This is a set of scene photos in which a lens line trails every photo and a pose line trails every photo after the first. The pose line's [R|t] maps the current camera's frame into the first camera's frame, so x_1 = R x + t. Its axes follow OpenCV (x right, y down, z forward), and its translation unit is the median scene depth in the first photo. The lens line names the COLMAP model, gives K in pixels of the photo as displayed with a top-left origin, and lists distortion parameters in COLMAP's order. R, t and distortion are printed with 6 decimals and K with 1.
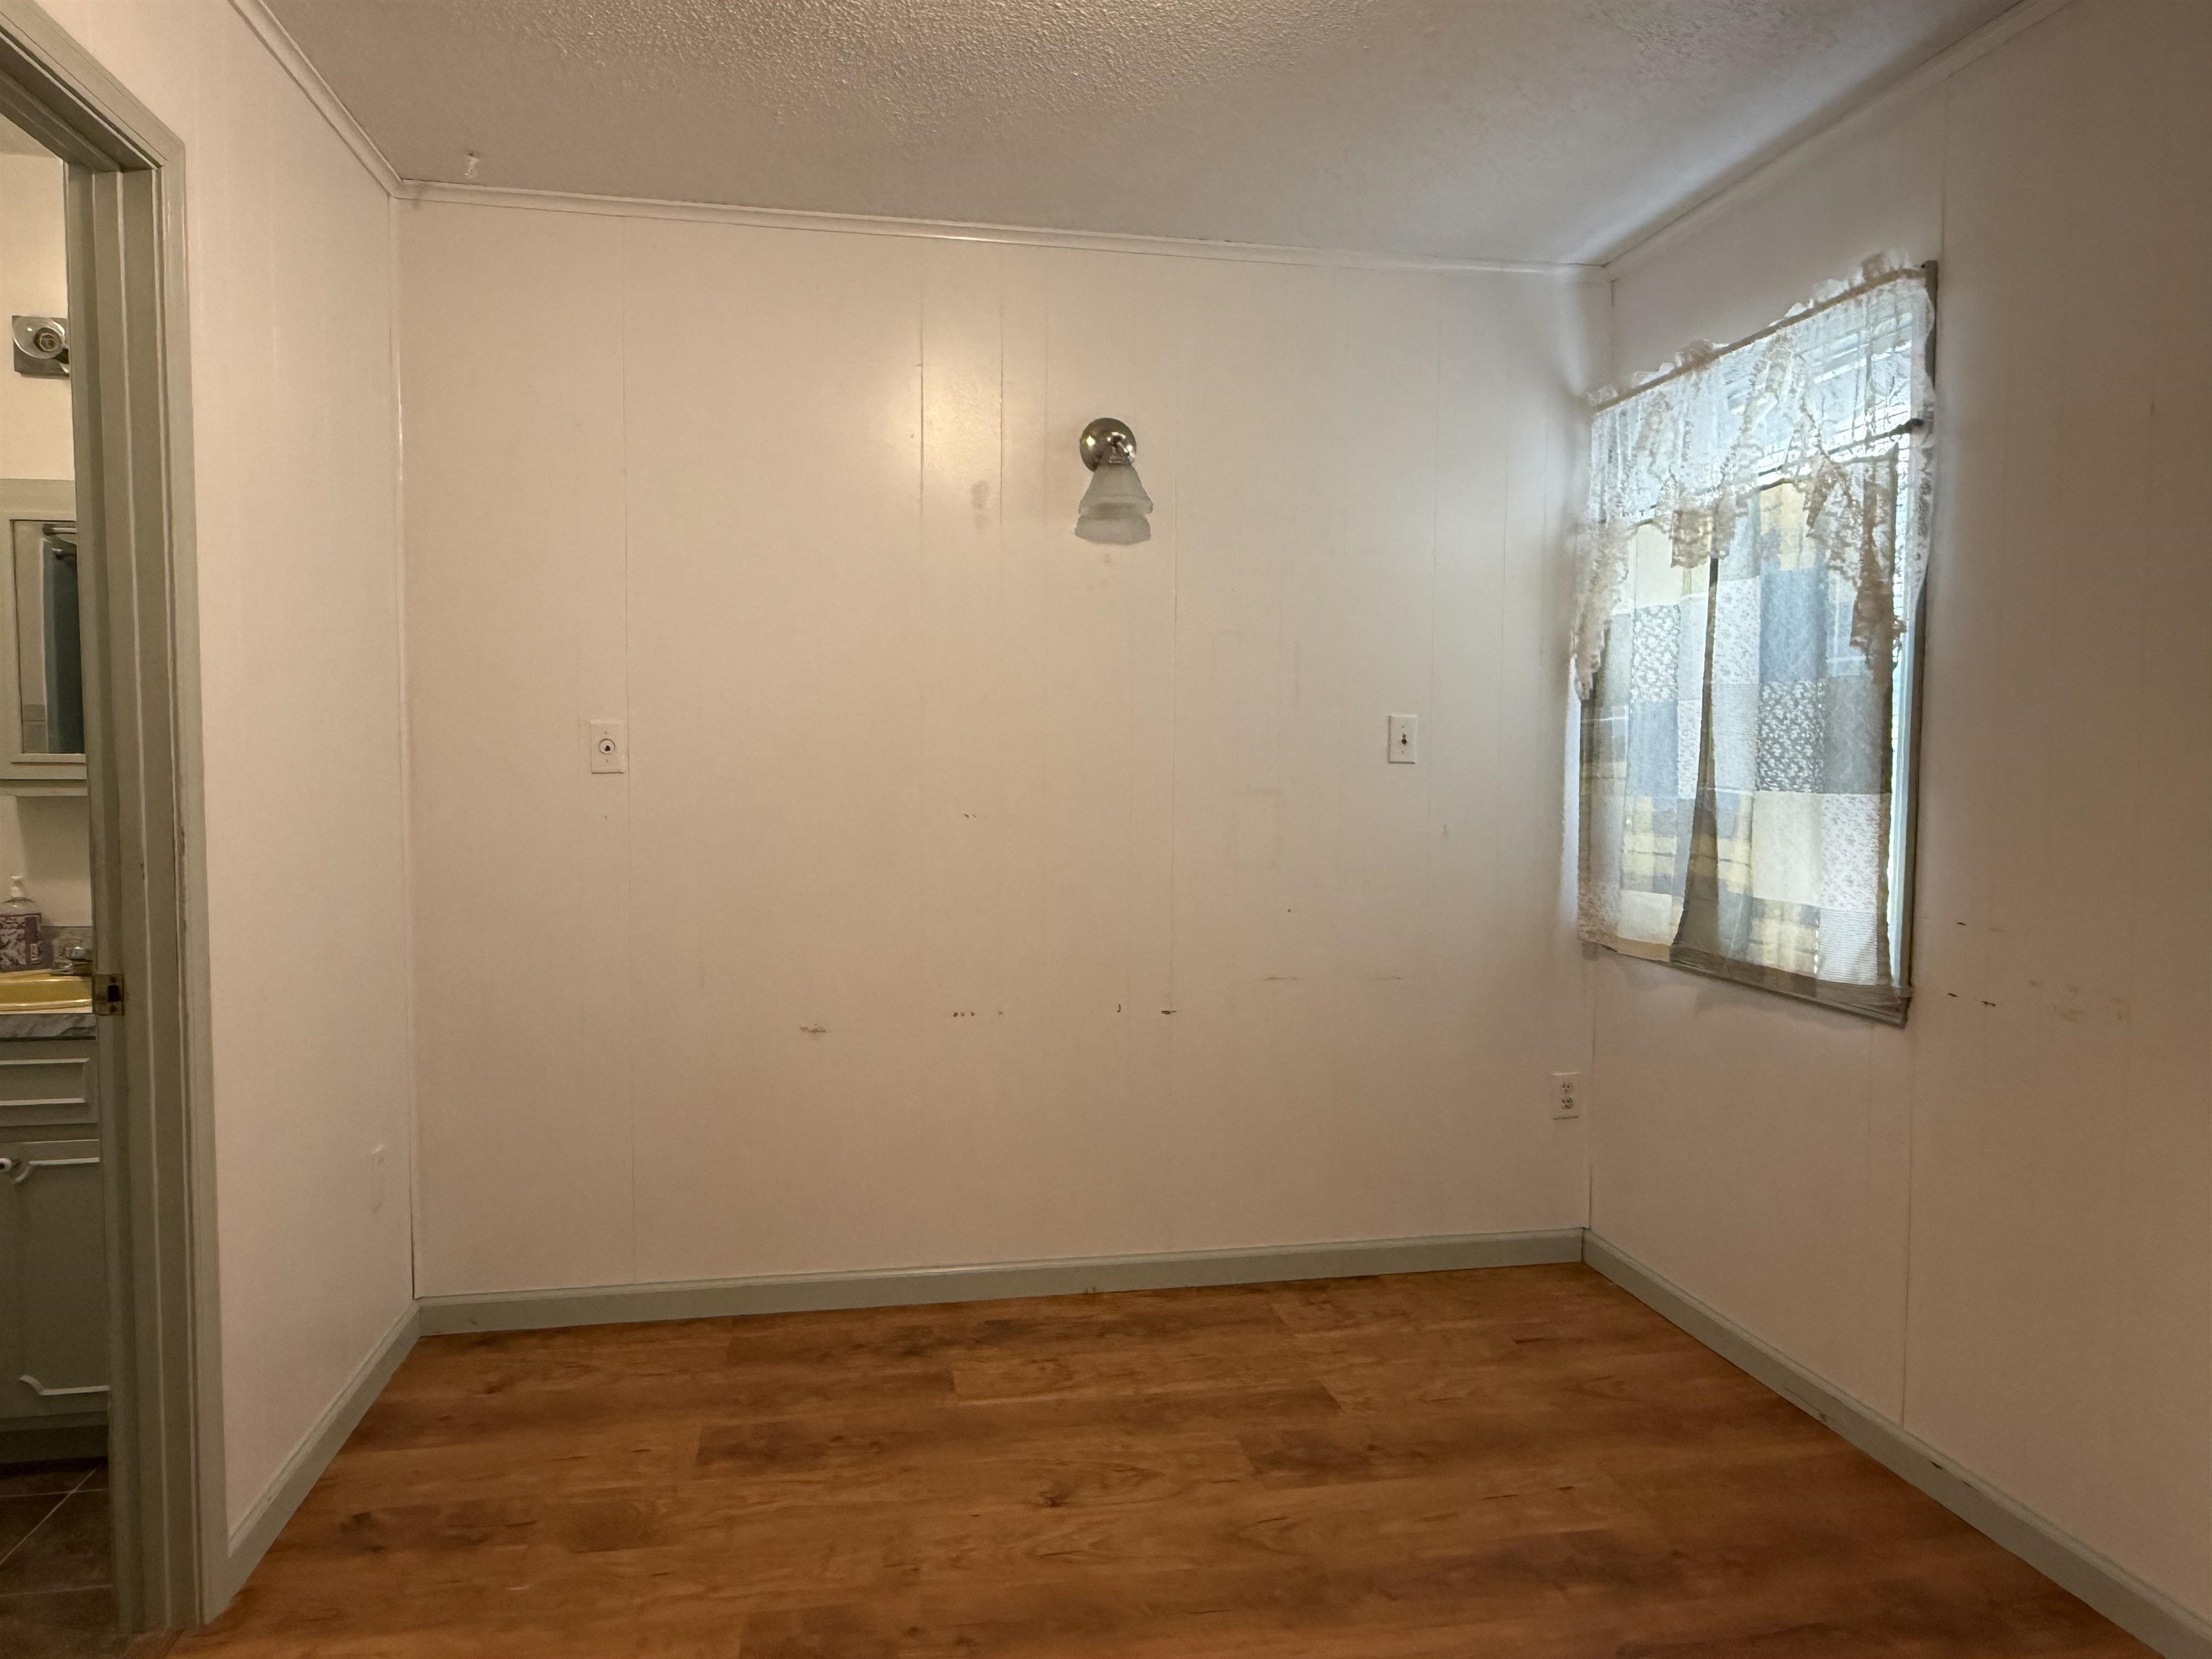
lens RADIAL K [[1411.9, 0, 1089.4], [0, 1411.9, 829.5], [0, 0, 1]] dist [-0.001822, 0.002155]
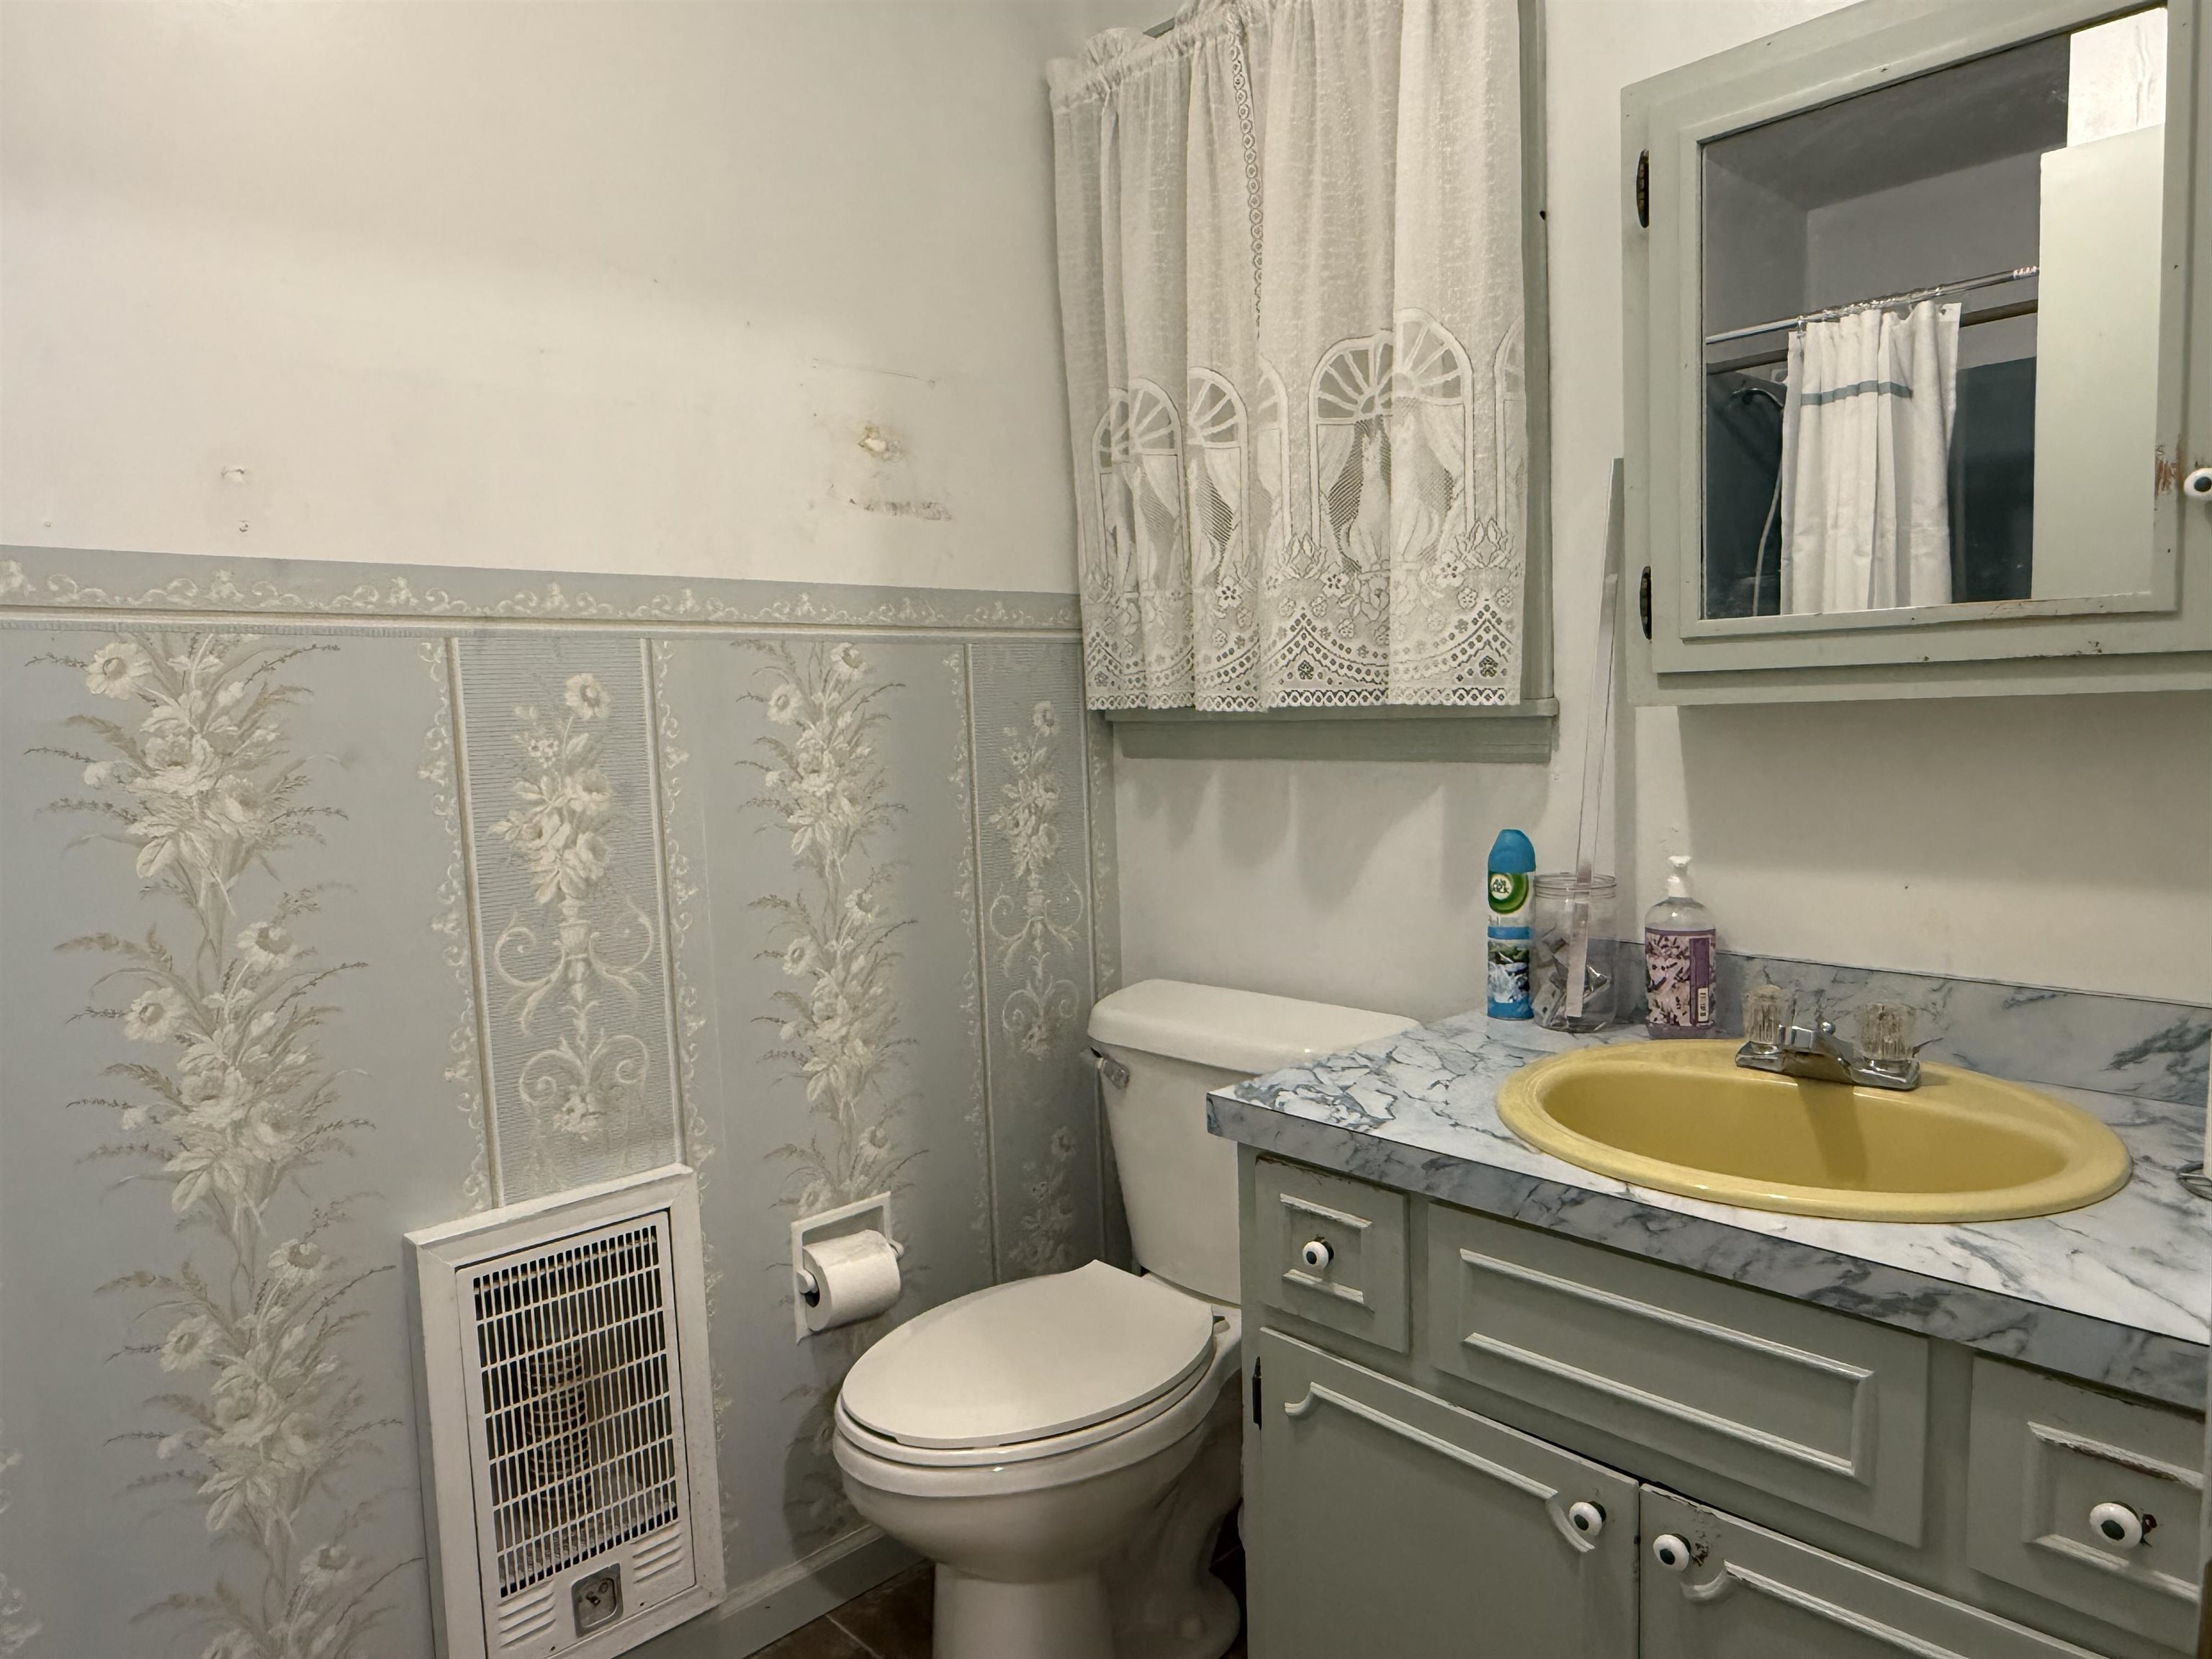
lens RADIAL K [[1411.9, 0, 1099.9], [0, 1411.9, 838.6], [0, 0, 1]] dist [-0.001822, 0.002155]
pose [[0.554128, 0.059048, -0.830334, -0.427828], [-0.005822, 0.997732, 0.067067, -0.007554], [0.832411, -0.032329, 0.553215, 0.511266]]
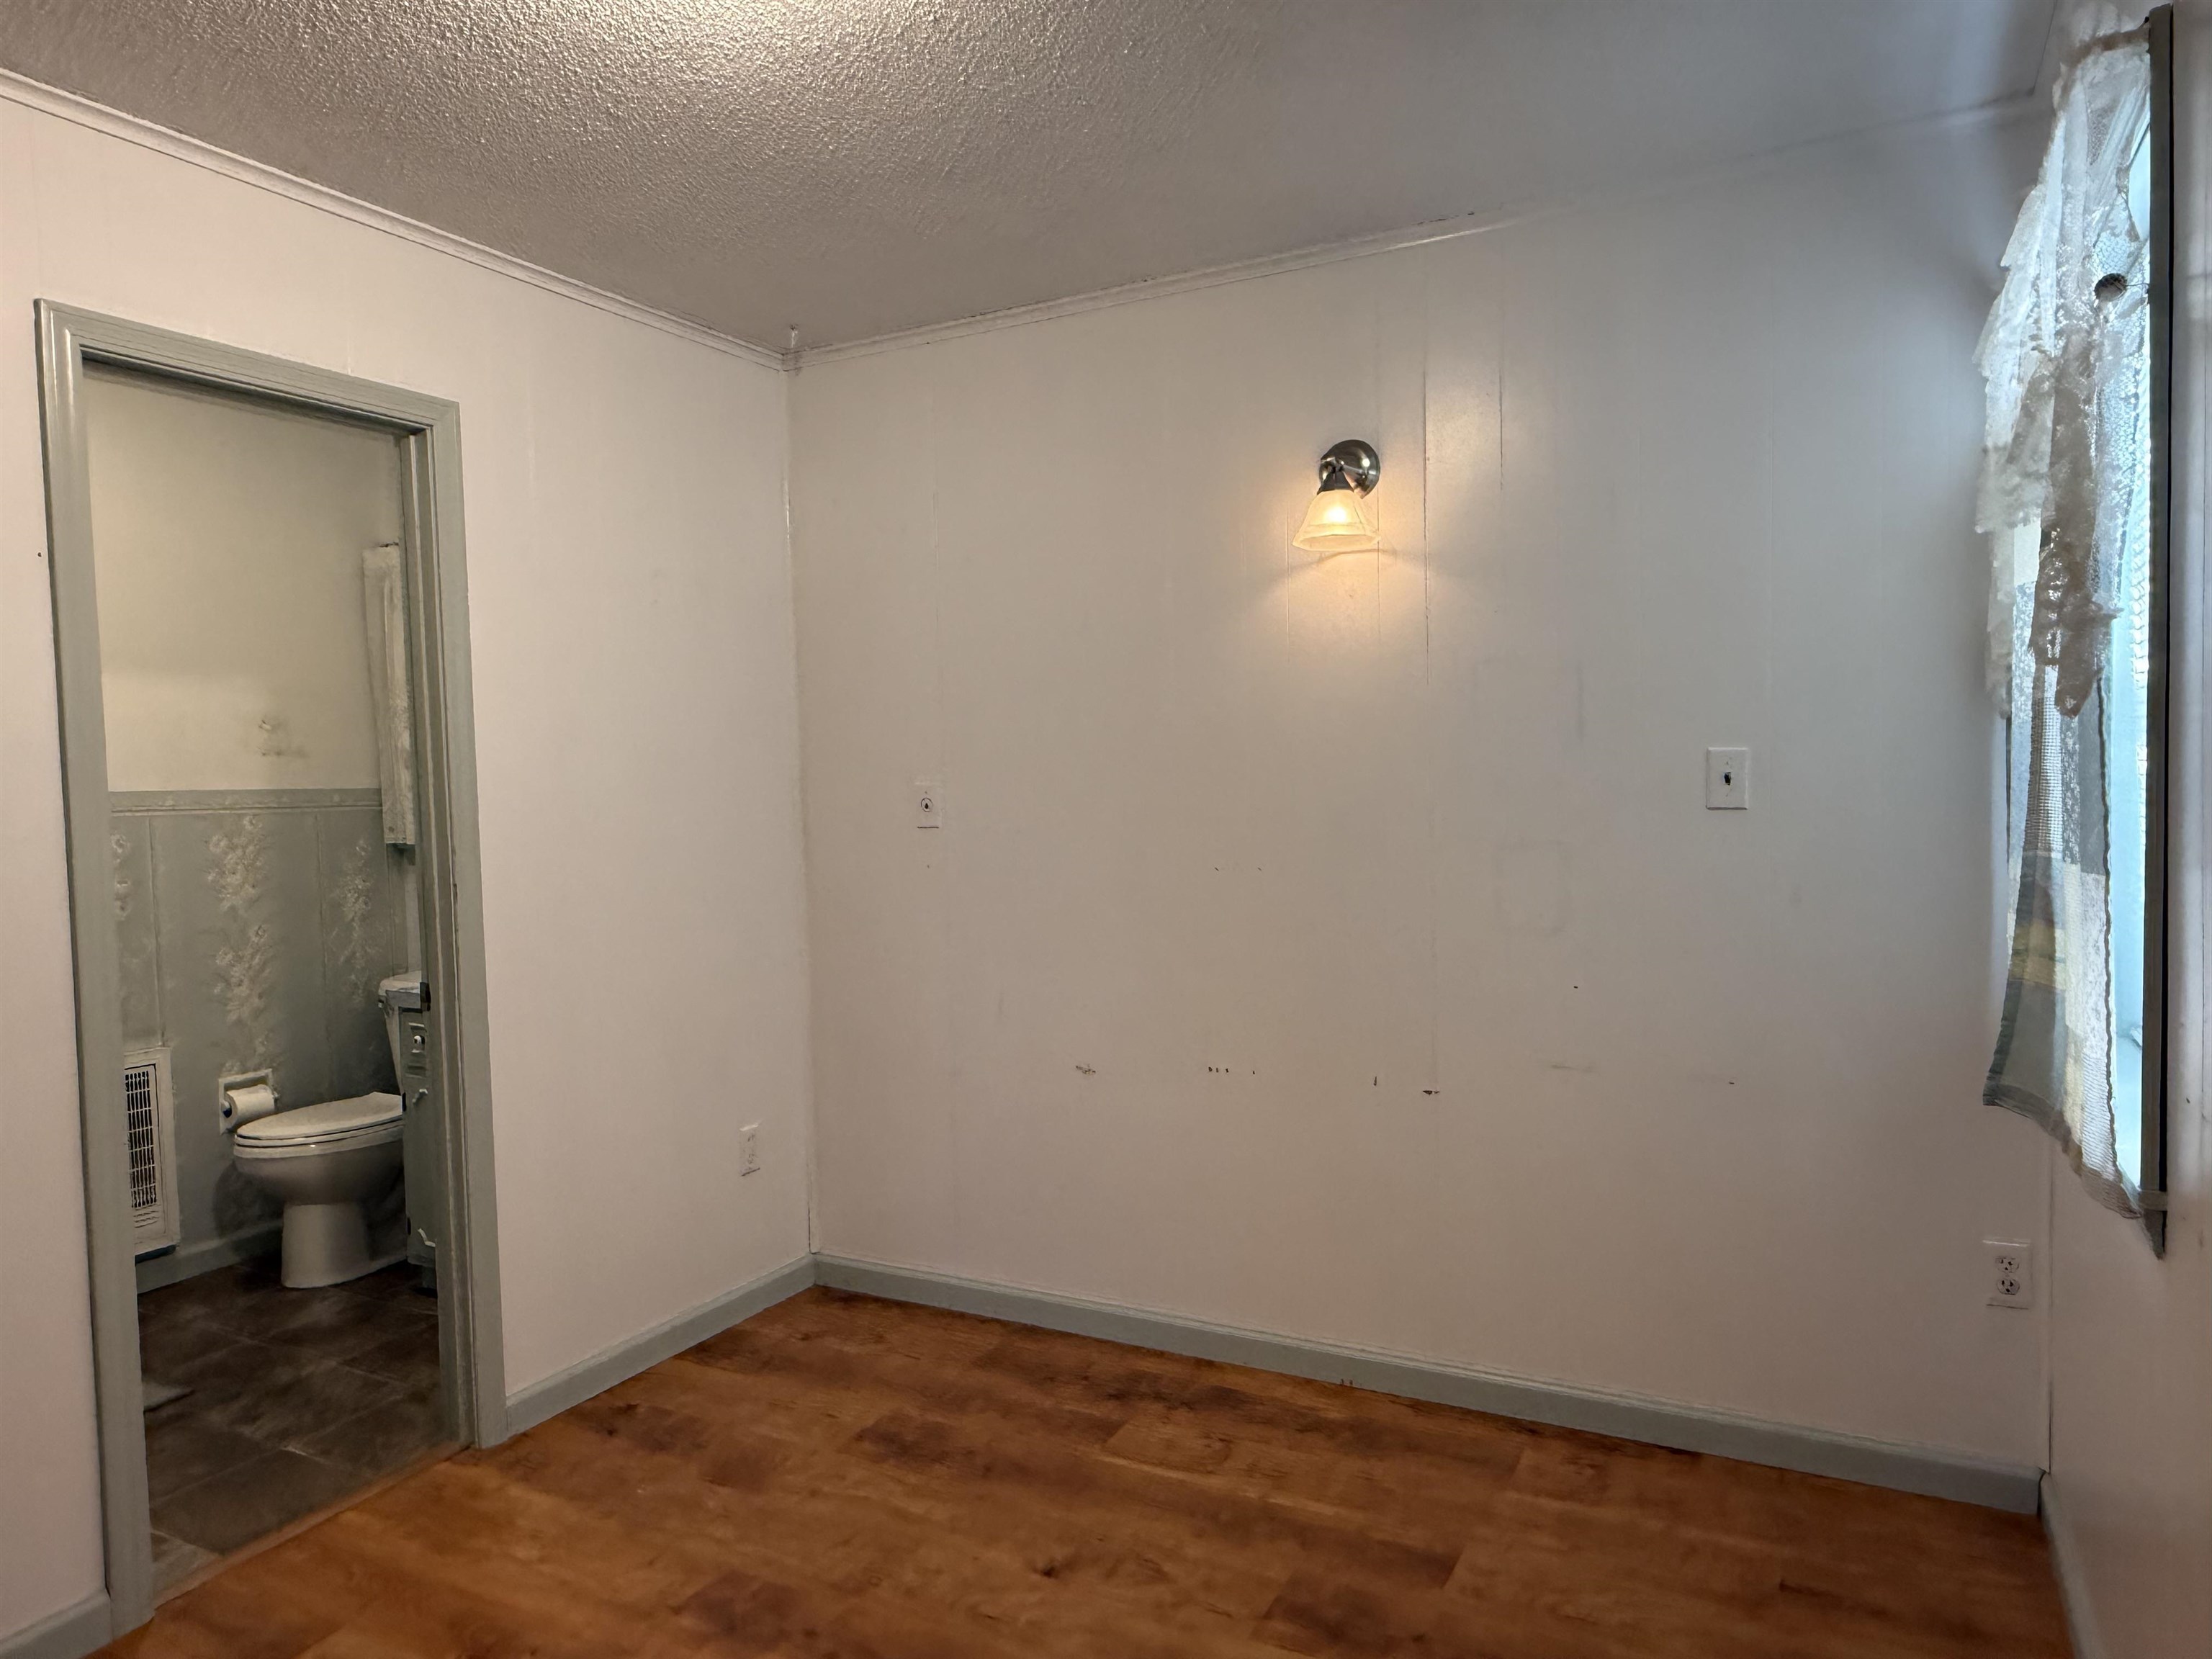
lens RADIAL K [[1411.9, 0, 1102.4], [0, 1411.9, 836.8], [0, 0, 1]] dist [-0.001822, 0.002155]
pose [[0.782170, 0.003869, -0.623053, 0.515385], [-0.005291, 0.999986, -0.000432, -0.034639], [0.623043, 0.003635, 0.782180, 0.198948]]
